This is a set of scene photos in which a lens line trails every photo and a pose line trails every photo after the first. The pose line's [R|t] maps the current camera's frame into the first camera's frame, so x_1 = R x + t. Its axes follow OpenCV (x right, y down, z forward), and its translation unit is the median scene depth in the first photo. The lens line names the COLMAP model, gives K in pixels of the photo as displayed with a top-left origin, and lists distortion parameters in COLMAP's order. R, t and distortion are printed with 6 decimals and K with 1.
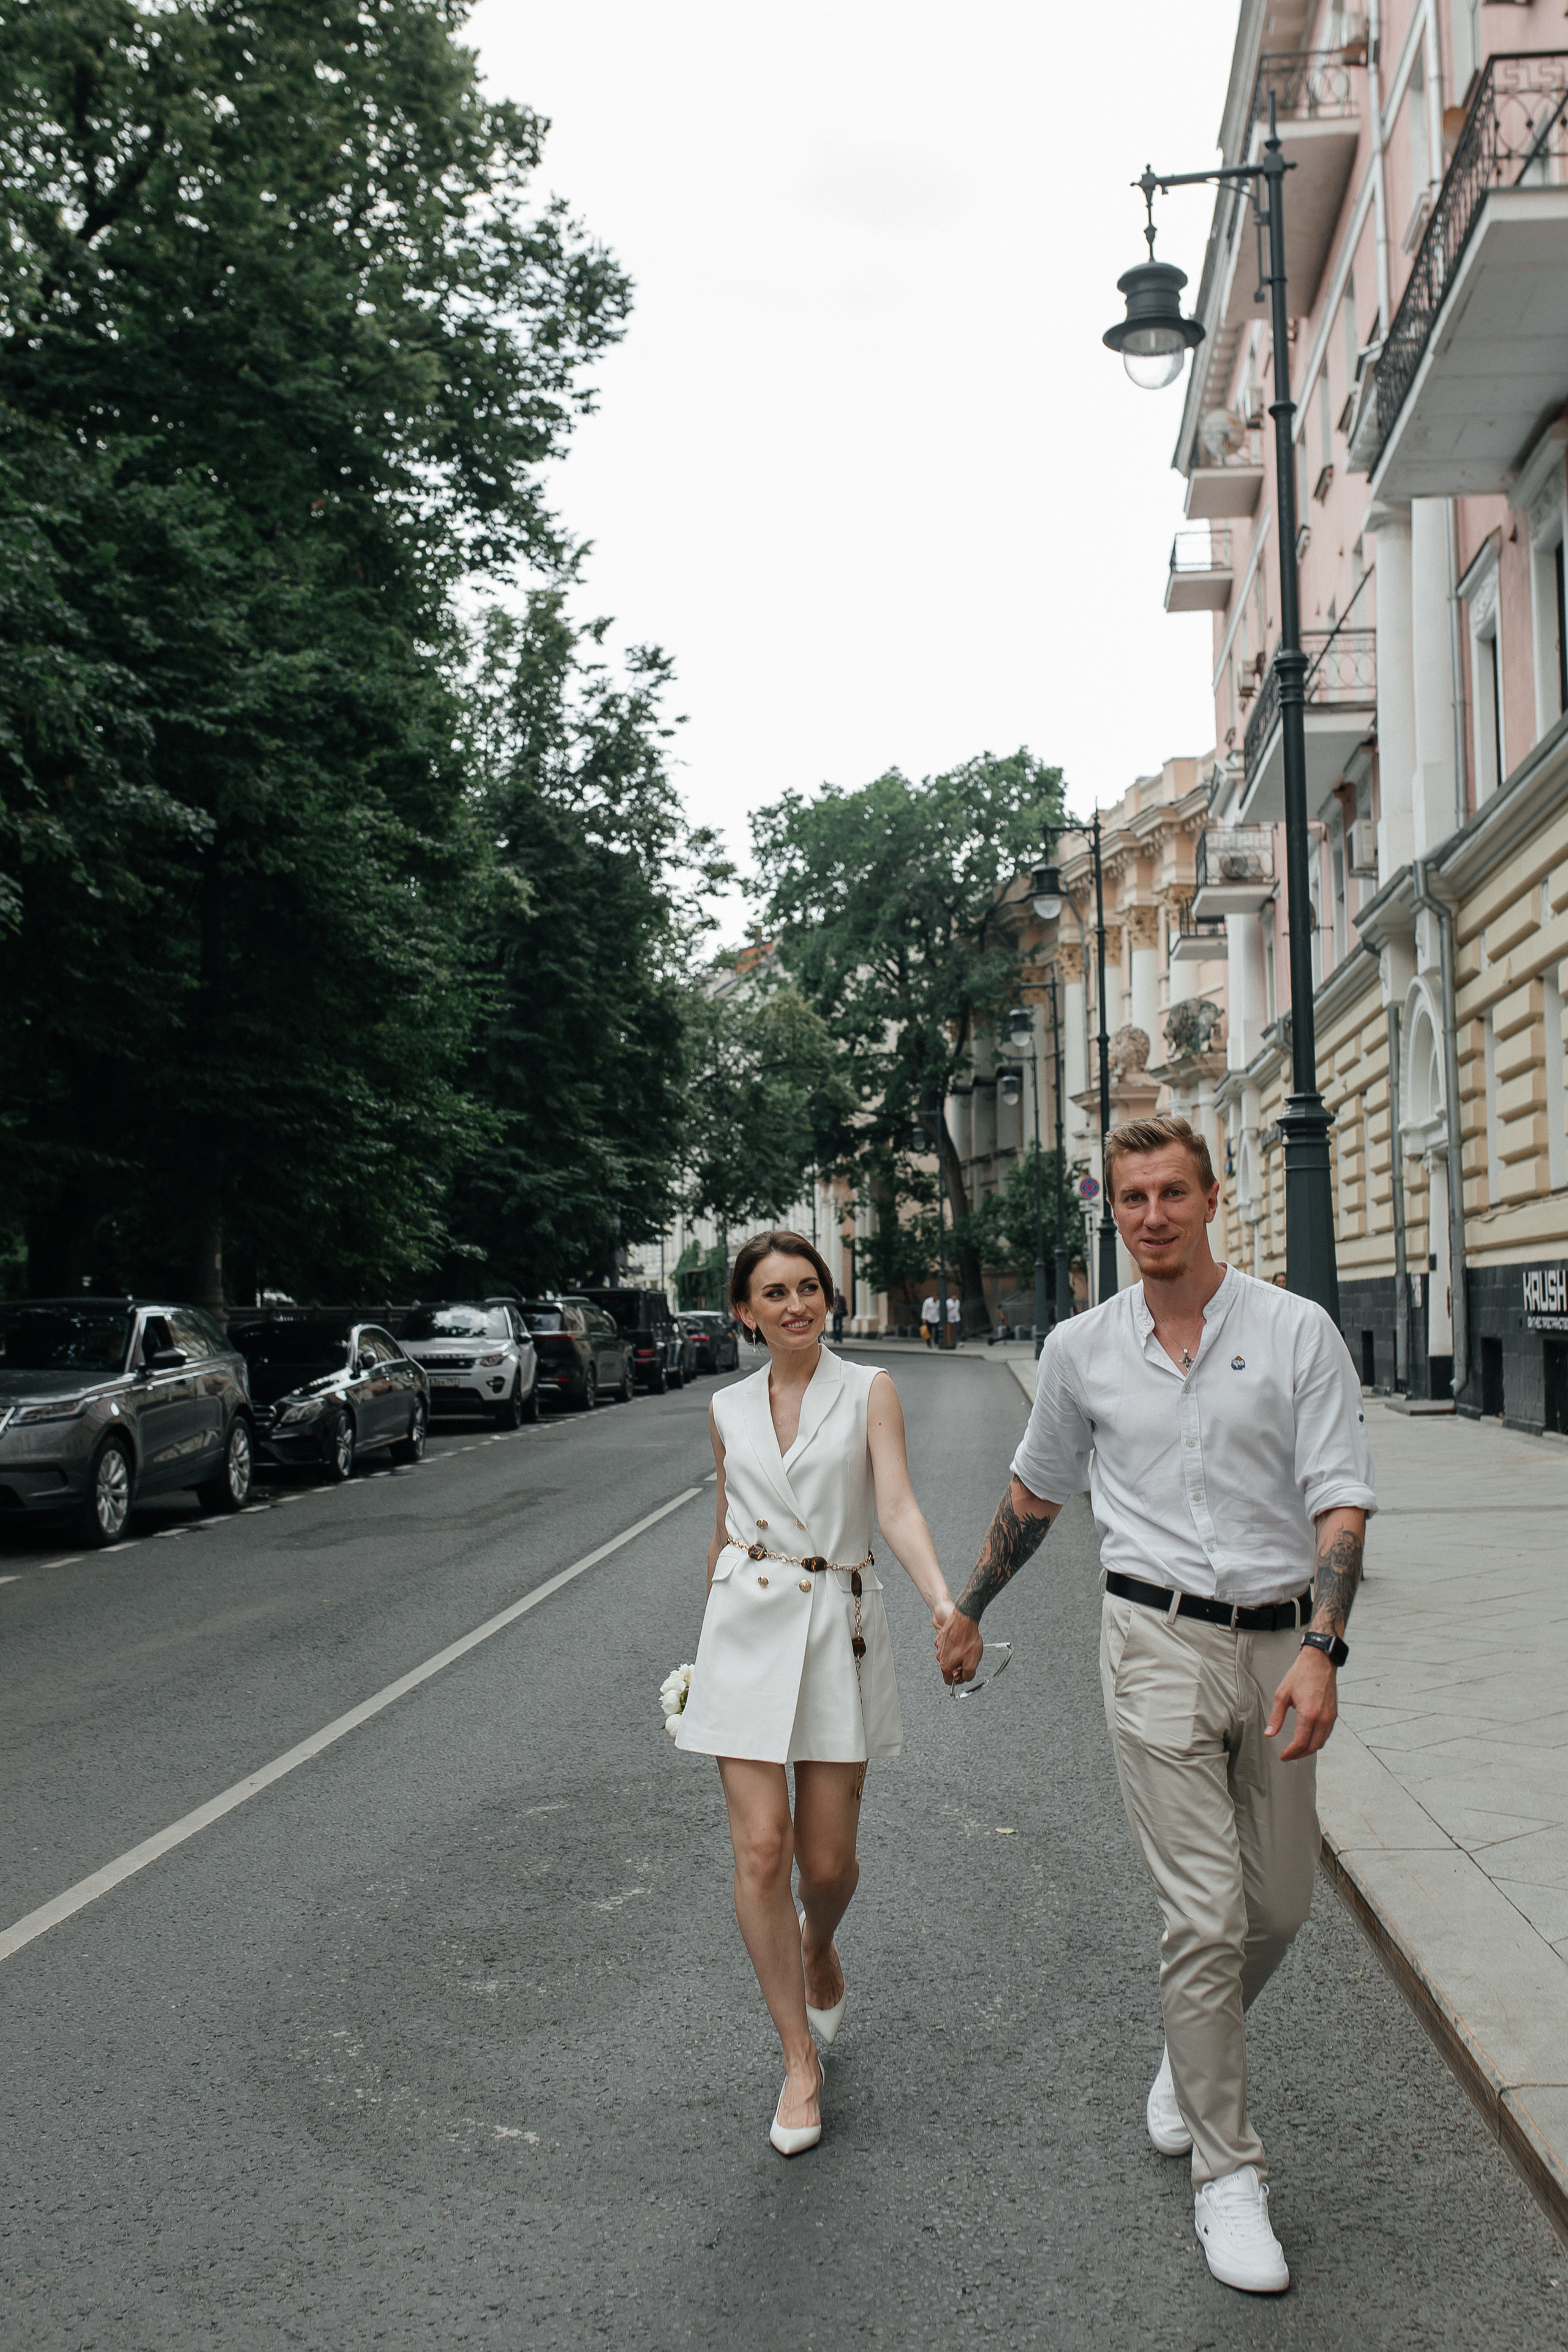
lens RADIAL K [[2235.5, 0, 888.5], [0, 2235.5, 1156.8], [0, 0, 1]] dist [-0.000552, -0.002649]
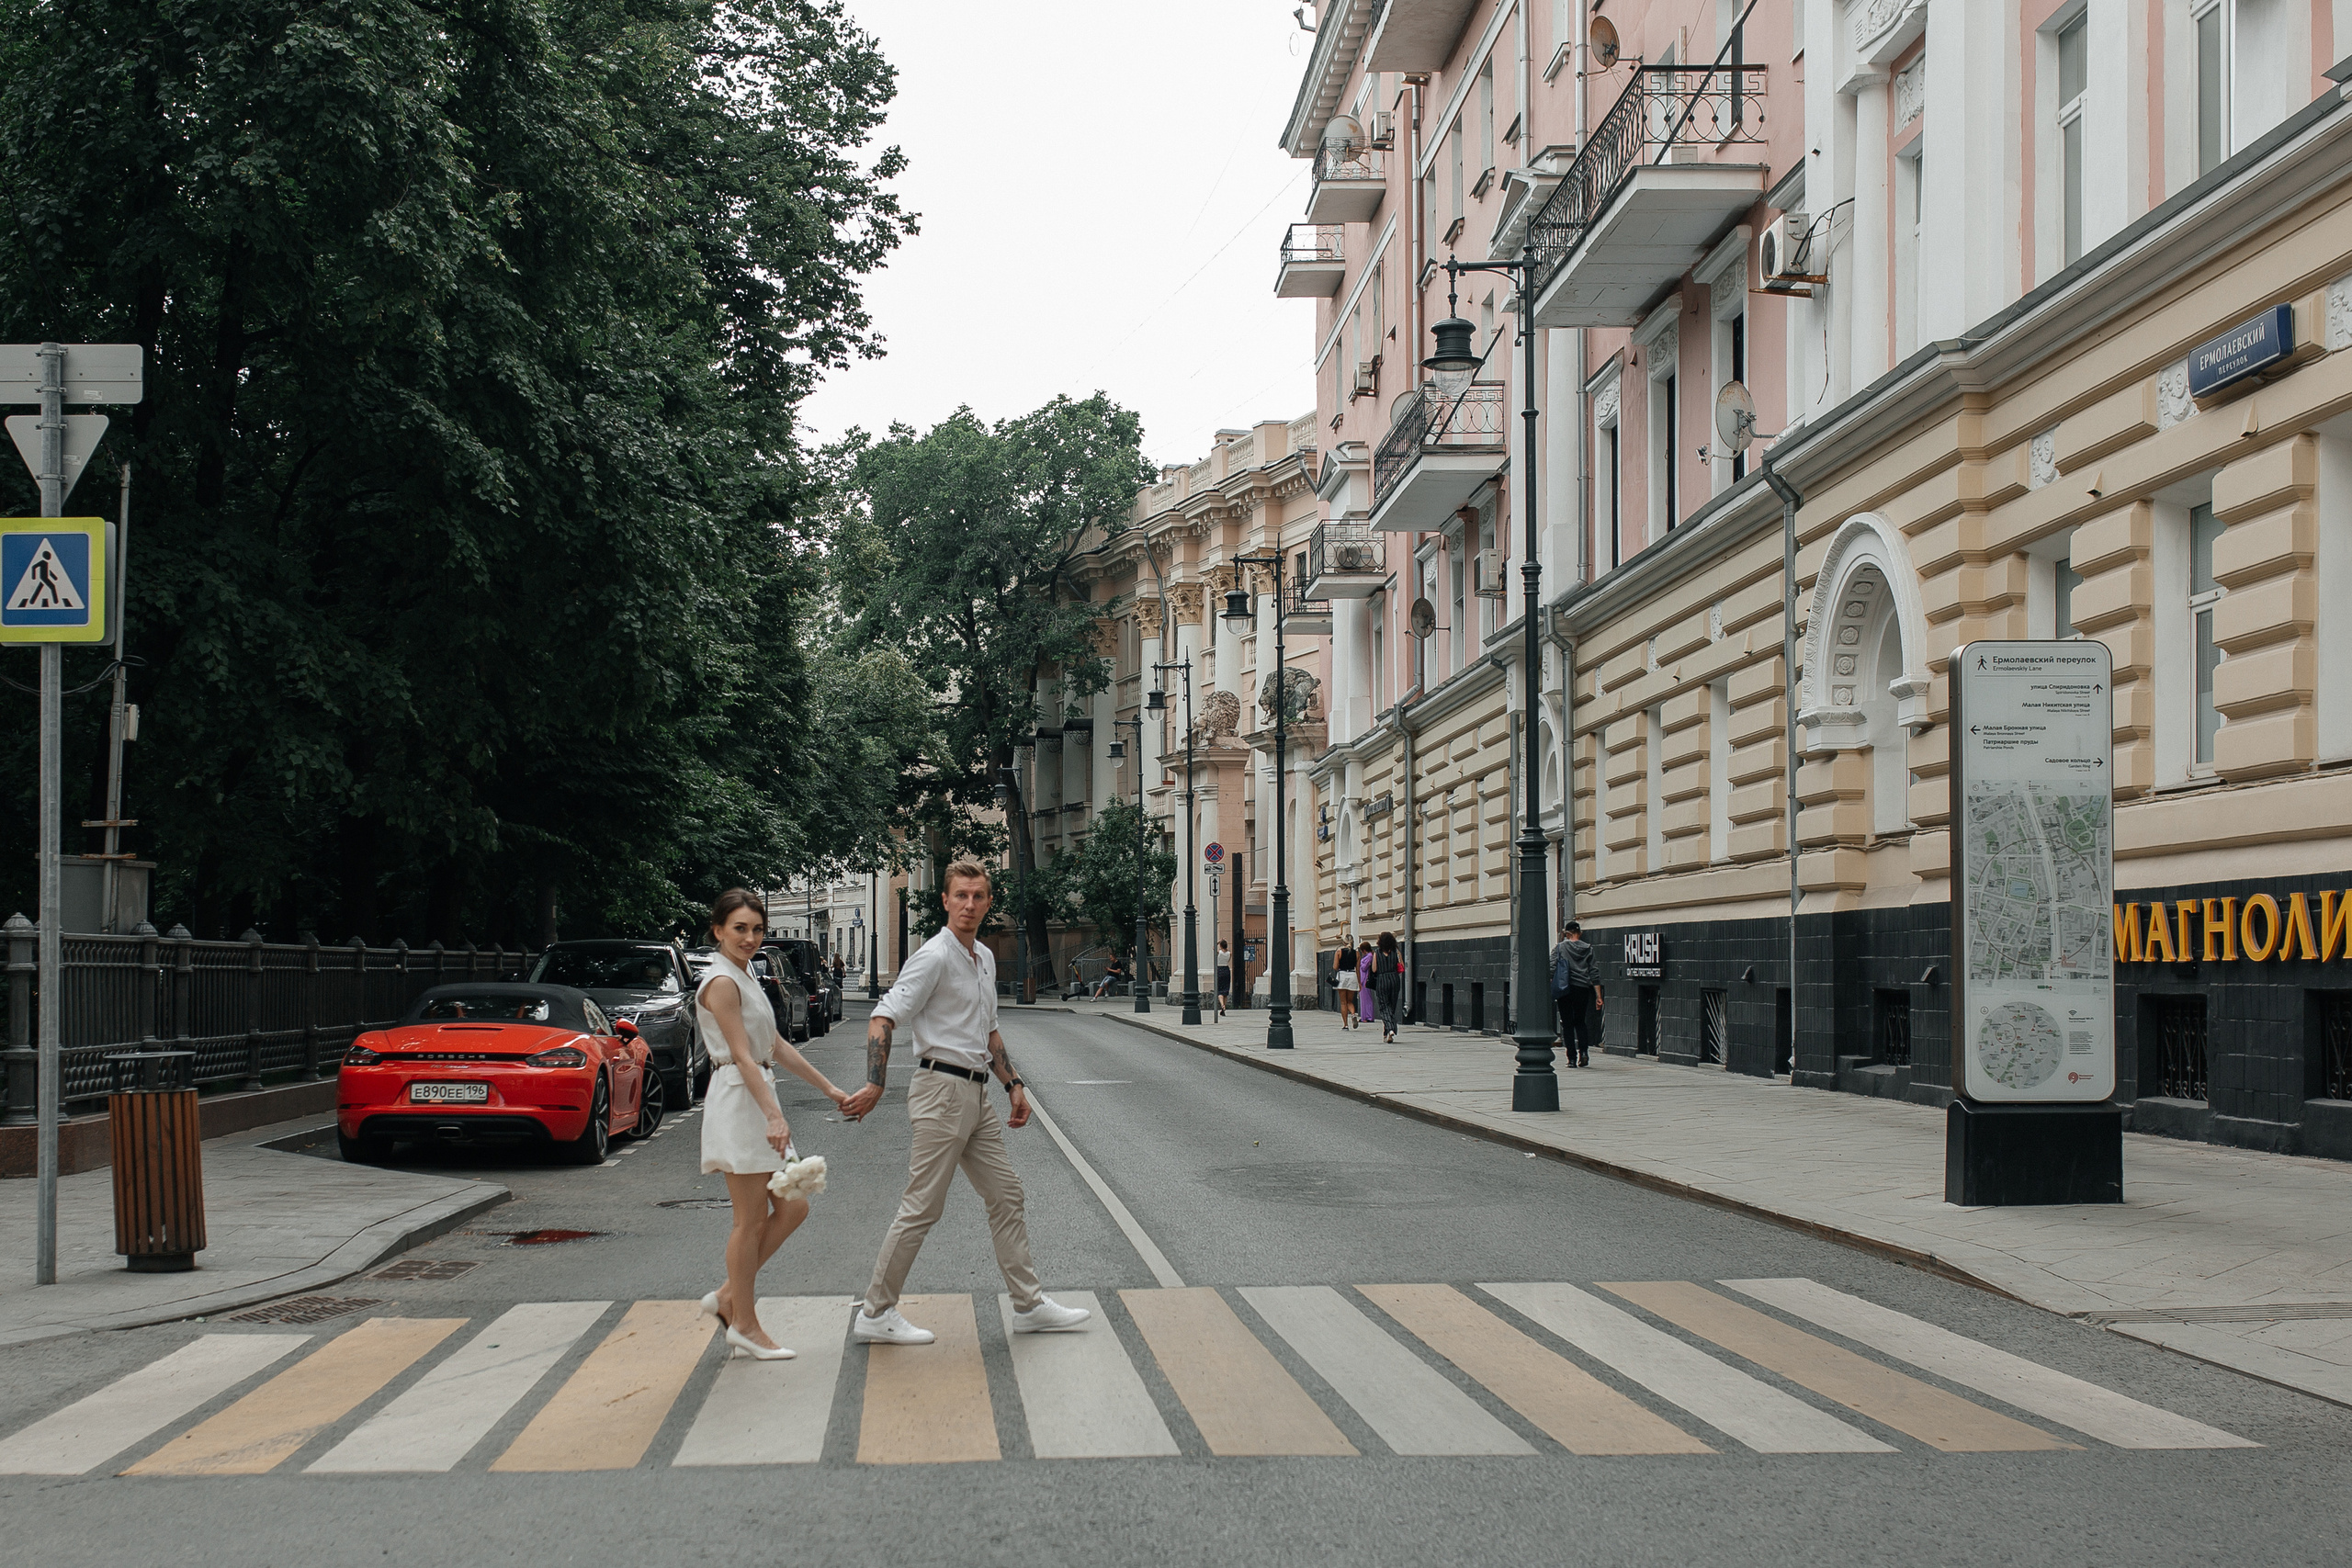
lens RADIAL K [[2648.5, 0, 1038.5], [0, 2648.5, 973.5], [0, 0, 1]] dist [-0.002441, 0.006206]
pose [[0.996386, 0.011938, 0.084100, -0.130749], [-0.017694, 0.997526, 0.068034, -0.017328], [-0.083079, -0.069276, 0.994132, -0.358596]]
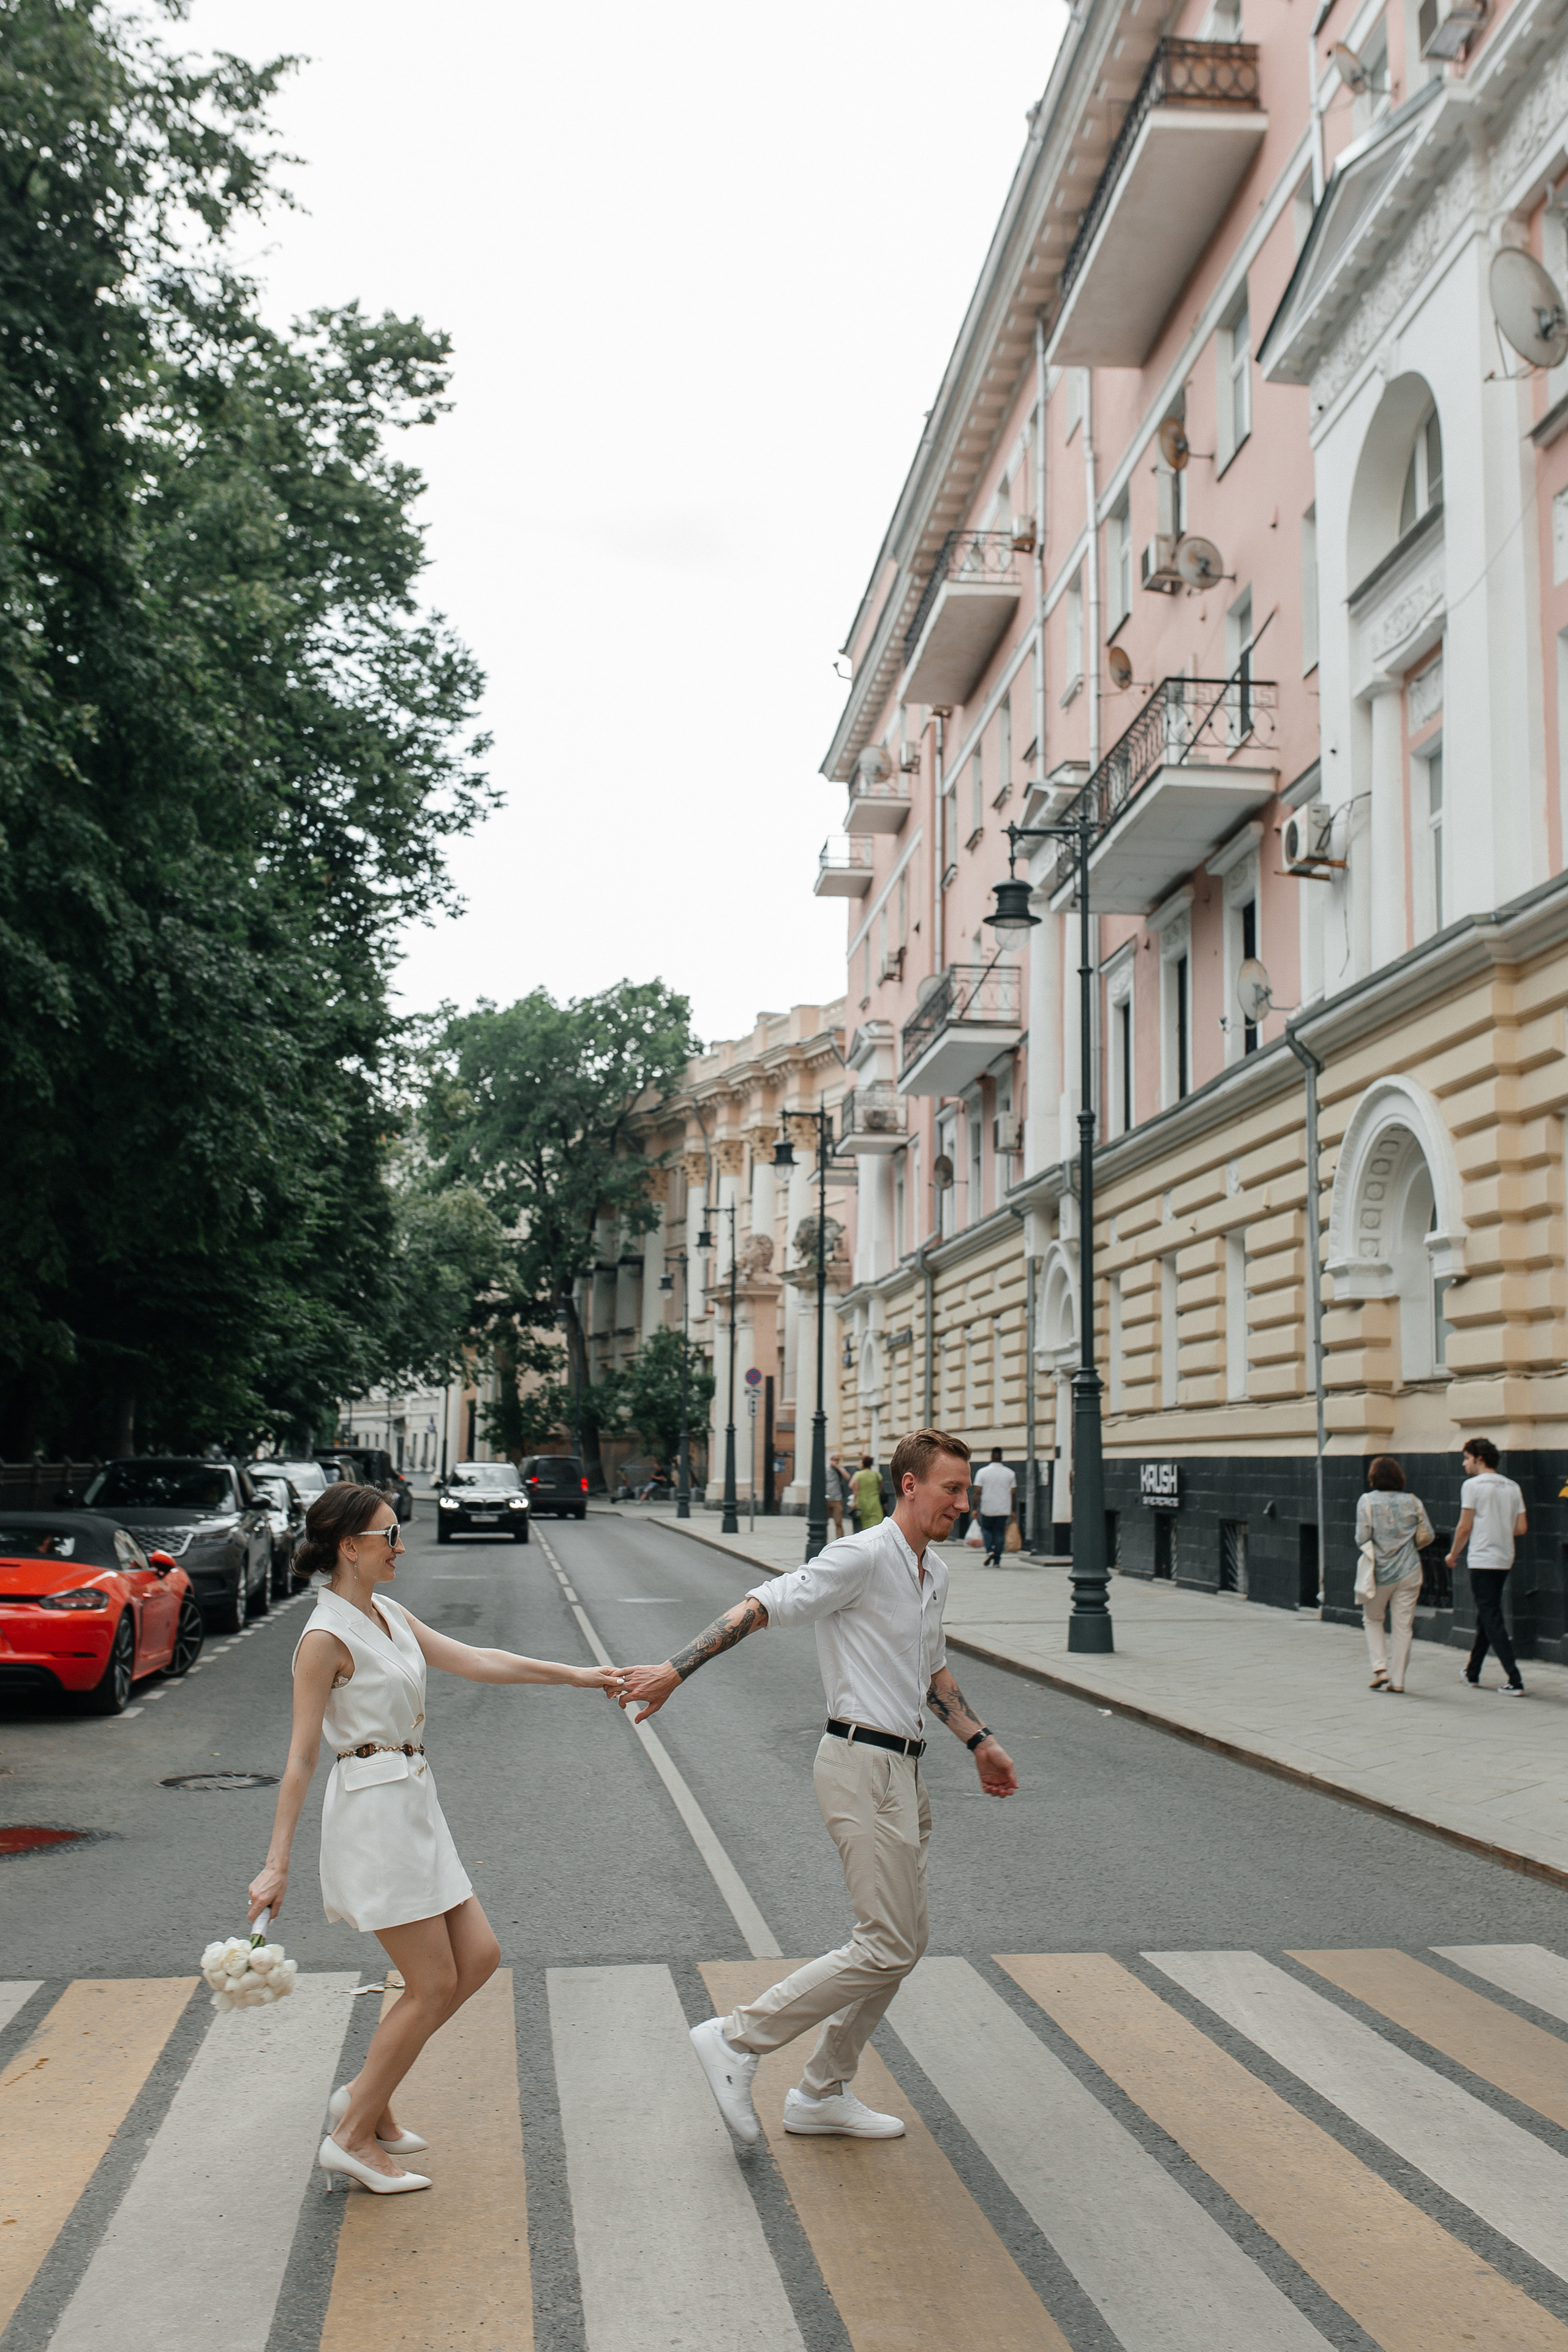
lens RADIAL K [[2199.7, 0, 784.0], [0, 2199.7, 1176.0], [0, 0, 1]] dist [-0.001520, -0.001666]
pose [[0.984762, 0.051725, 0.166035, -0.123490], [-0.040999, 0.996884, -0.067393, -0.018895], [-0.169003, 0.059559, 0.983814, -0.236663]]
